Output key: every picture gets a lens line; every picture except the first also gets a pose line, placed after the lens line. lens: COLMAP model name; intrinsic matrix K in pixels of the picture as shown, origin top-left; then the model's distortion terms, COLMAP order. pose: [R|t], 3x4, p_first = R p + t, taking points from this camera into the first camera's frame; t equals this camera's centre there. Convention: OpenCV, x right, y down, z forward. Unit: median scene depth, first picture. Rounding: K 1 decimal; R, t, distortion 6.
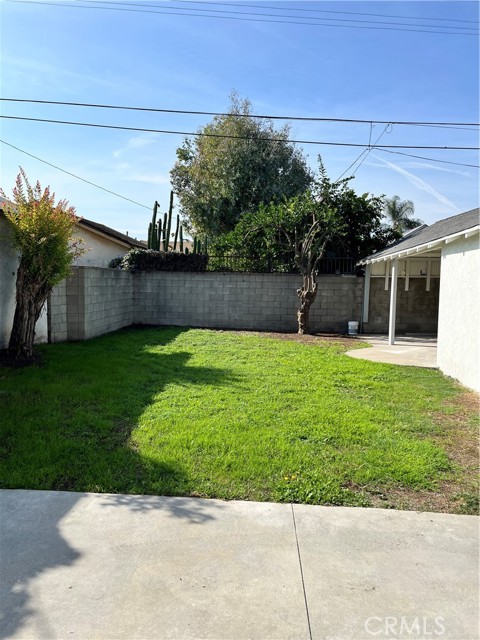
lens RADIAL K [[480.1, 0, 240.0], [0, 480.1, 320.0], [0, 0, 1]] dist [0.051518, -0.076614]
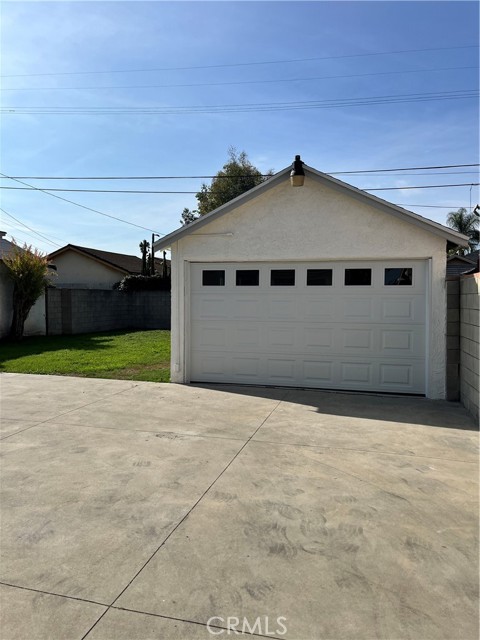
lens RADIAL K [[480.1, 0, 240.0], [0, 480.1, 320.0], [0, 0, 1]] dist [0.051518, -0.076614]
pose [[0.974388, -0.011472, -0.224580, 0.330392], [0.003410, 0.999337, -0.036252, 0.030153], [0.224847, 0.034557, 0.973781, -0.246084]]
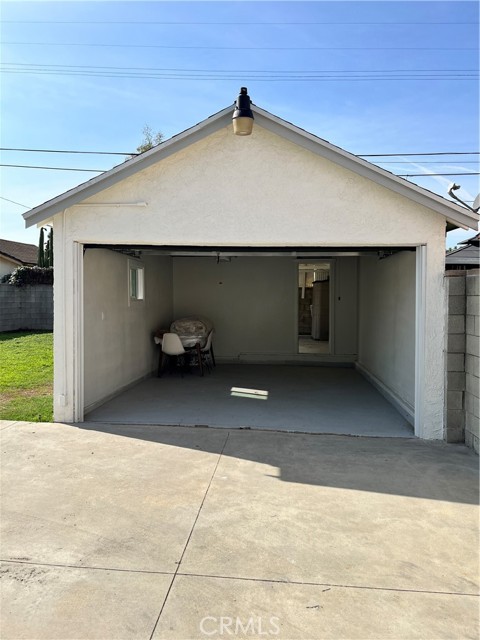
lens RADIAL K [[480.1, 0, 240.0], [0, 480.1, 320.0], [0, 0, 1]] dist [0.051518, -0.076614]
pose [[0.998389, -0.011206, -0.055621, 0.302644], [0.009773, 0.999615, -0.025981, 0.017439], [0.055891, 0.025396, 0.998114, -0.127681]]
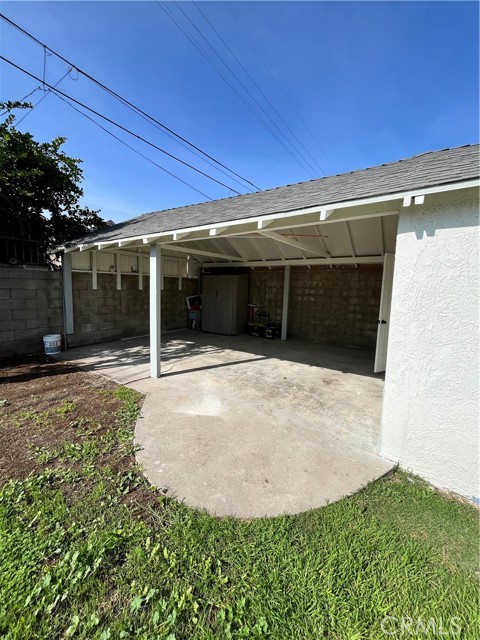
lens RADIAL K [[254.0, 0, 240.0], [0, 254.0, 320.0], [0, 0, 1]] dist [-0.009164, -0.000043]
pose [[0.526053, -0.111689, 0.843086, 0.086137], [0.037623, 0.993425, 0.108130, -0.055462], [-0.849619, -0.025163, 0.526796, 0.672468]]
